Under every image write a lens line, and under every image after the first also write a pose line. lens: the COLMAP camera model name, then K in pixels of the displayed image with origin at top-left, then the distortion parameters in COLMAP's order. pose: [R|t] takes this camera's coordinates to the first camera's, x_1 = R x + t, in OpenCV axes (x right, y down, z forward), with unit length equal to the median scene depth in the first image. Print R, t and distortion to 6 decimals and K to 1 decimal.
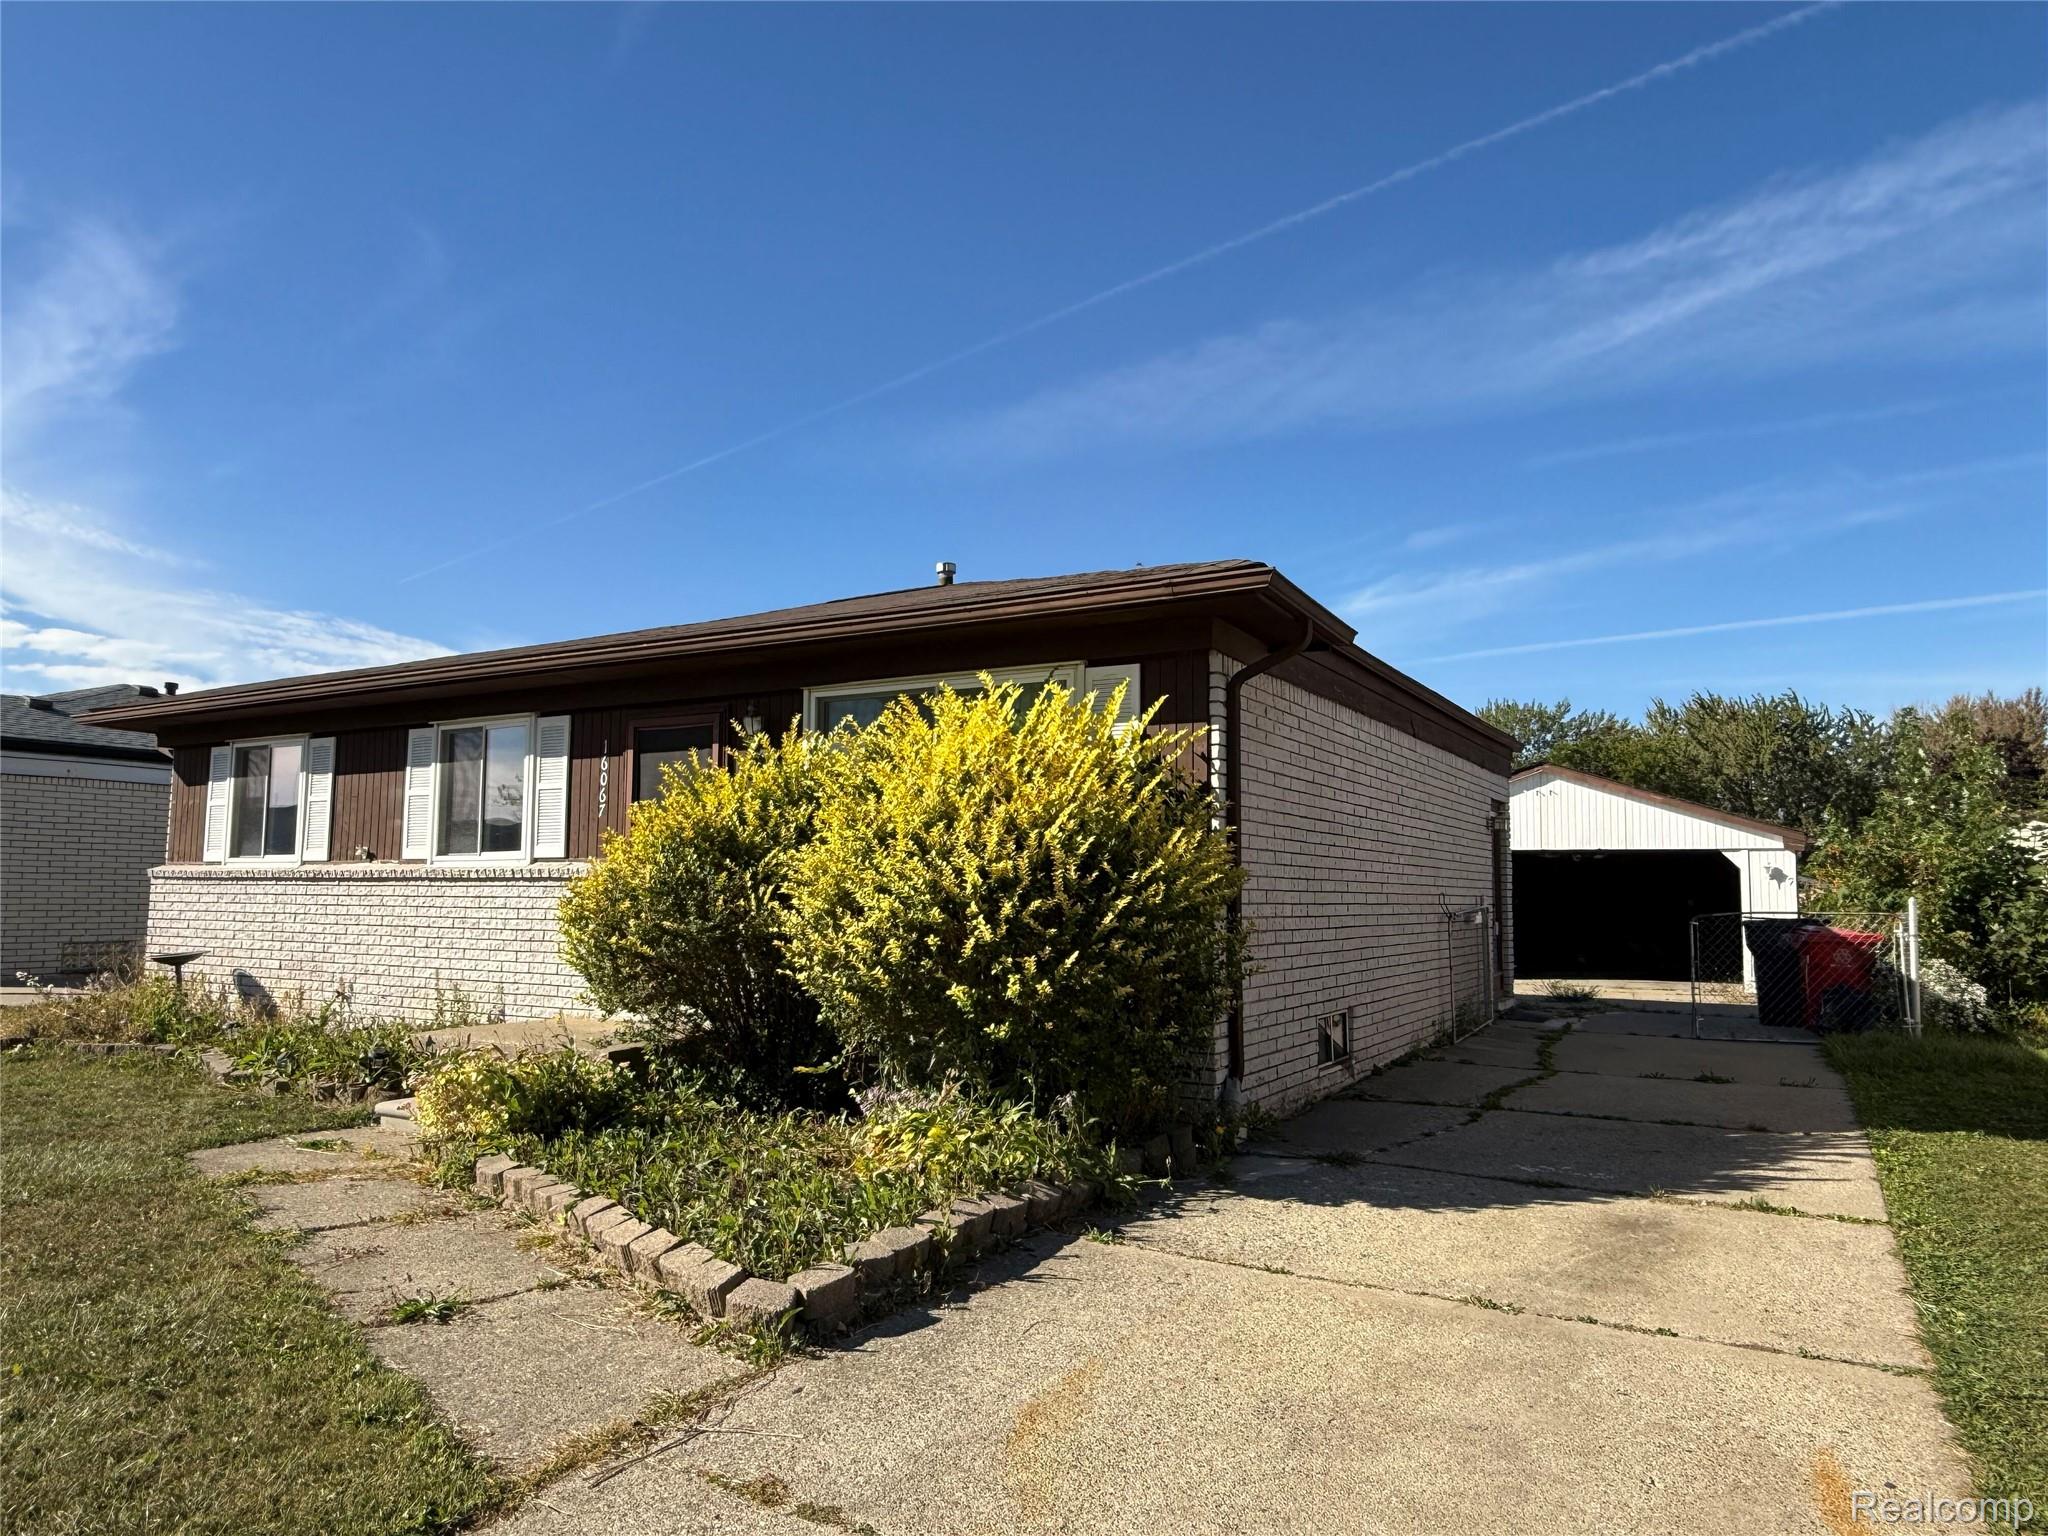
lens RADIAL K [[1322.3, 0, 1009.4], [0, 1322.3, 802.7], [0, 0, 1]] dist [0.001920, 0.000848]
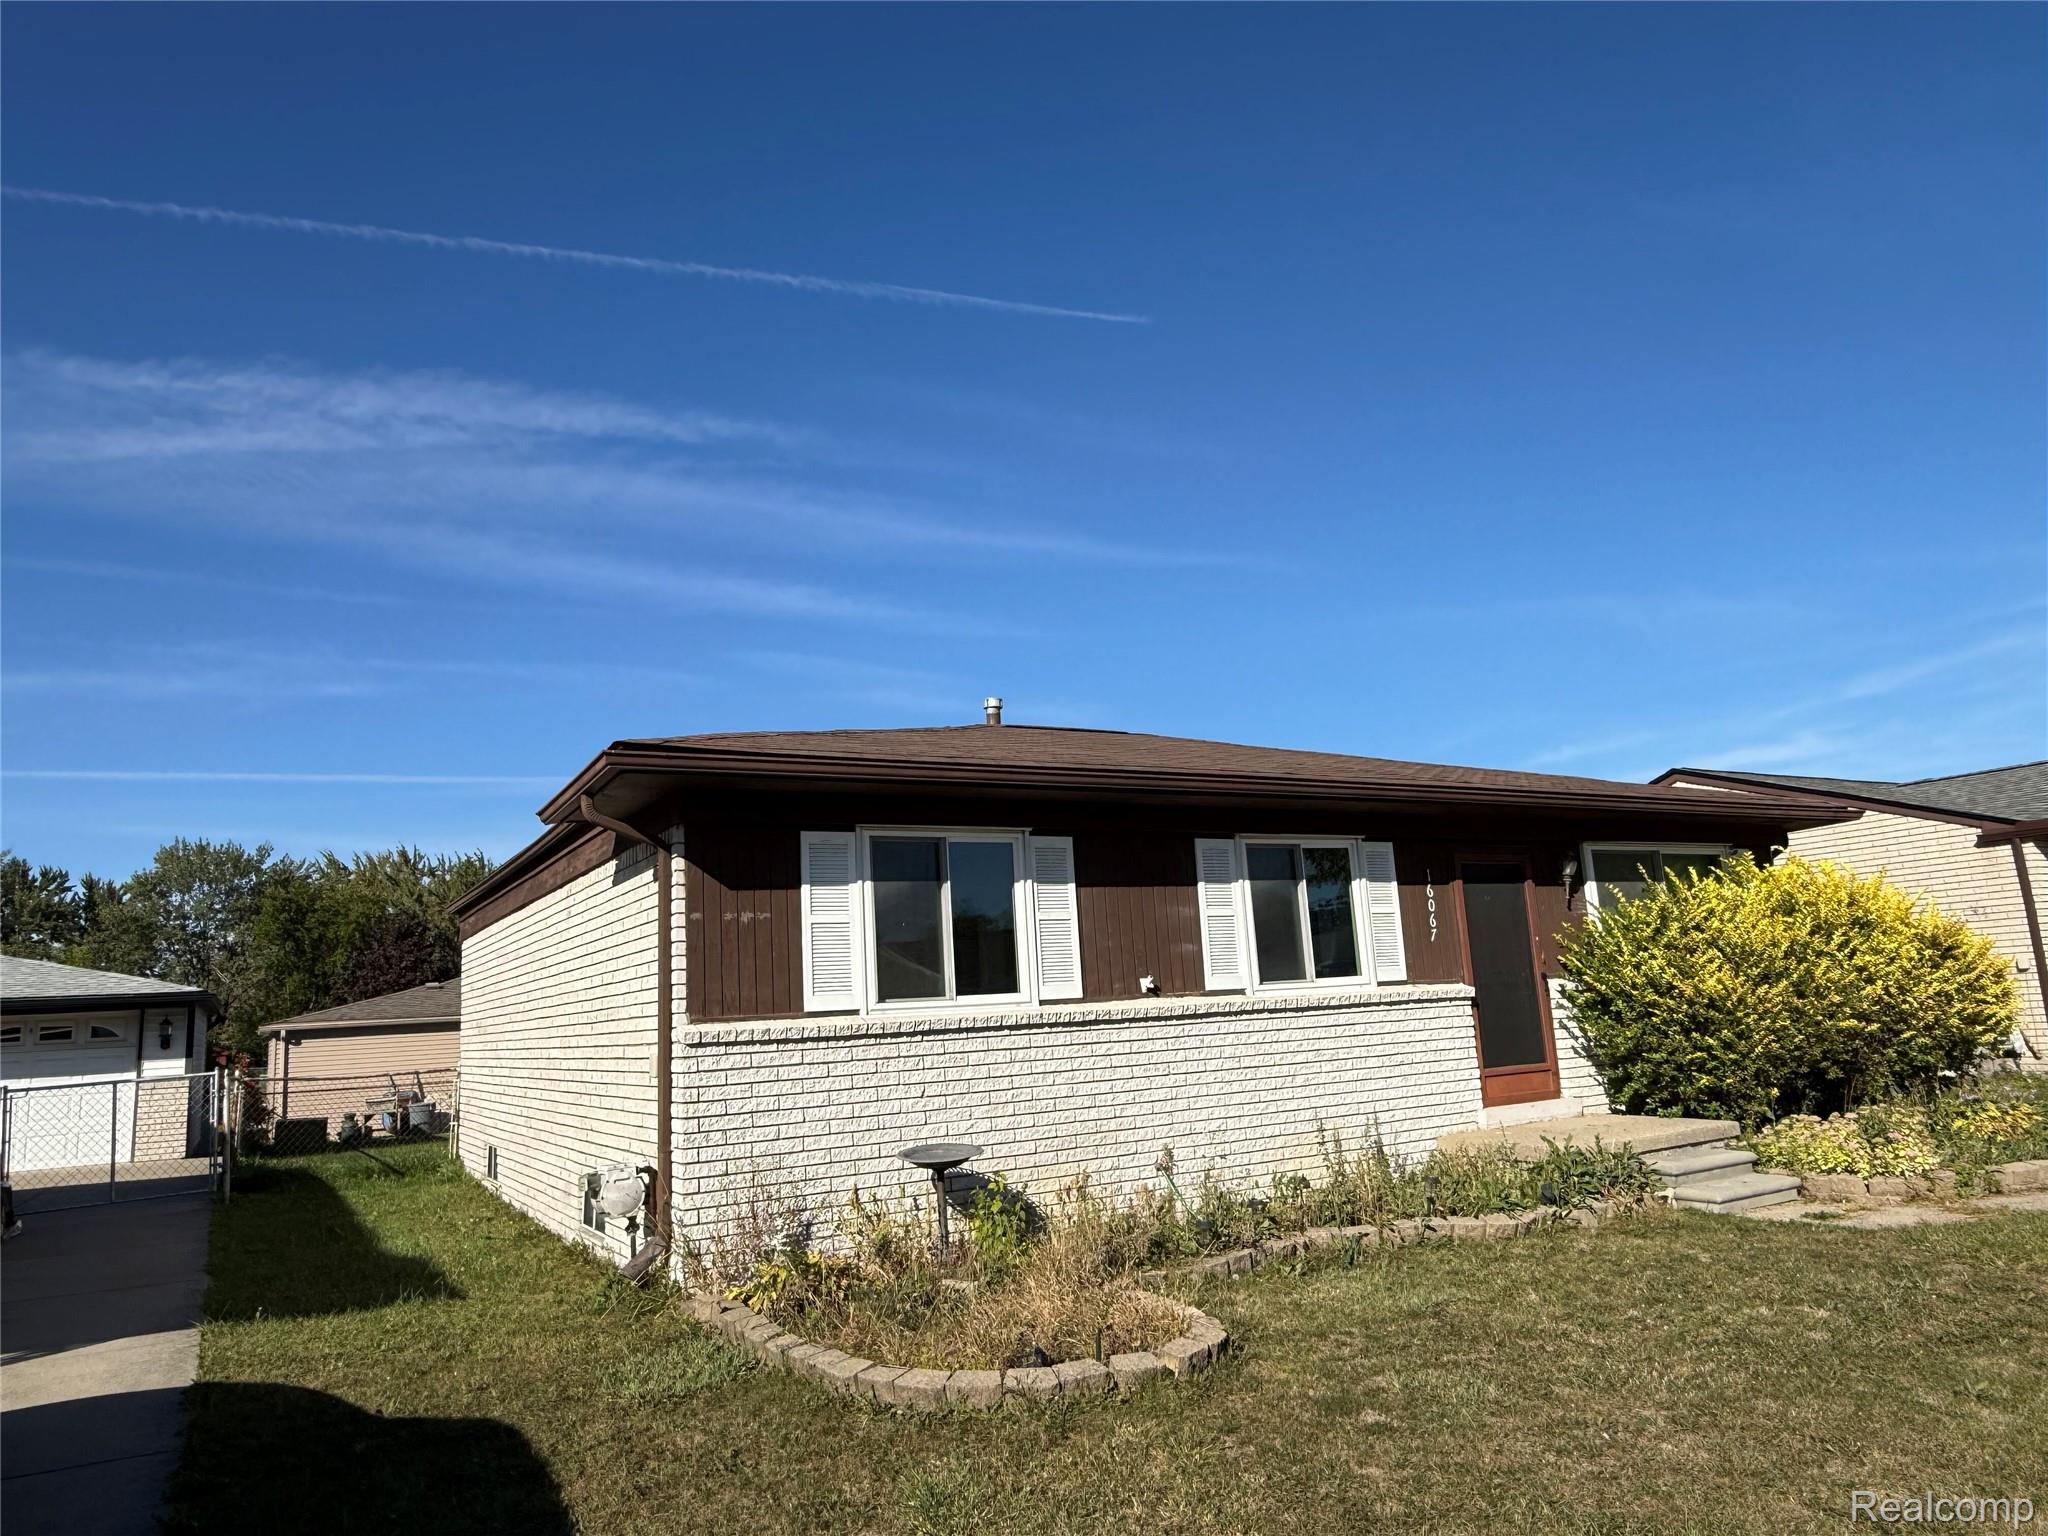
lens RADIAL K [[1322.3, 0, 1009.4], [0, 1322.3, 802.7], [0, 0, 1]] dist [0.001920, 0.000848]
pose [[0.494477, 0.100867, 0.863318, -1.262494], [0.000230, 0.993228, -0.116177, 0.021386], [-0.869190, 0.057645, 0.491106, 0.684745]]
